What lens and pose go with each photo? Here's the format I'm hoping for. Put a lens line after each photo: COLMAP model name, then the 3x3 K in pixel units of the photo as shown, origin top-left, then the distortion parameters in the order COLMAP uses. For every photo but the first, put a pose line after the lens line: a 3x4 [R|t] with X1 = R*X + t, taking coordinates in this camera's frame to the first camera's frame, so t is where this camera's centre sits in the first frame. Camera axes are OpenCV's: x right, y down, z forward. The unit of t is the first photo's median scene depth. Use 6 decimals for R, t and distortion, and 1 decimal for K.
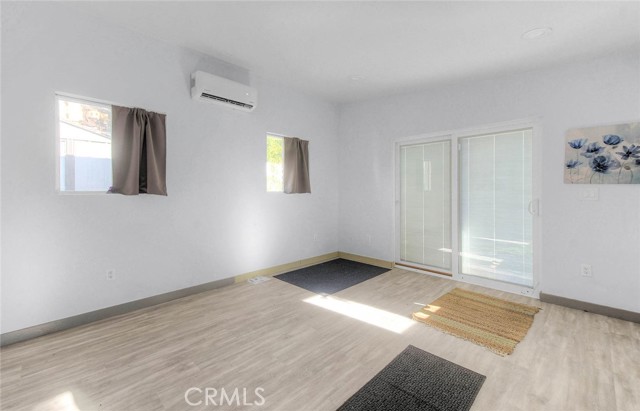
lens RADIAL K [[271.4, 0, 306.8], [0, 271.4, 191.3], [0, 0, 1]] dist [0.021581, -0.000606]
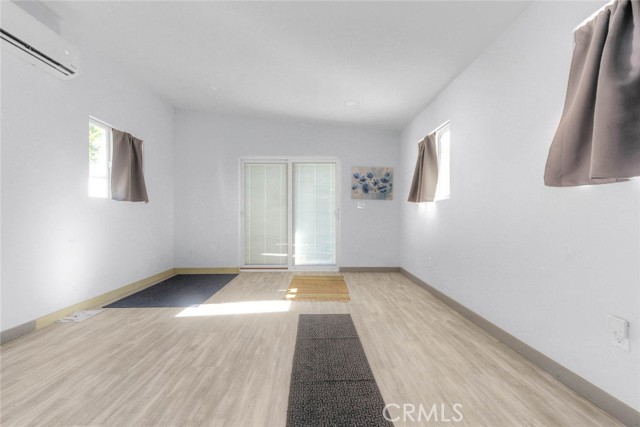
lens RADIAL K [[257.0, 0, 315.3], [0, 257.0, 214.3], [0, 0, 1]] dist [0.017867, -0.000516]
pose [[0.686451, 0.006948, 0.727142, -0.344257], [-0.004348, 0.999976, -0.005450, 0.074737], [-0.727163, 0.000579, 0.686465, 0.091860]]
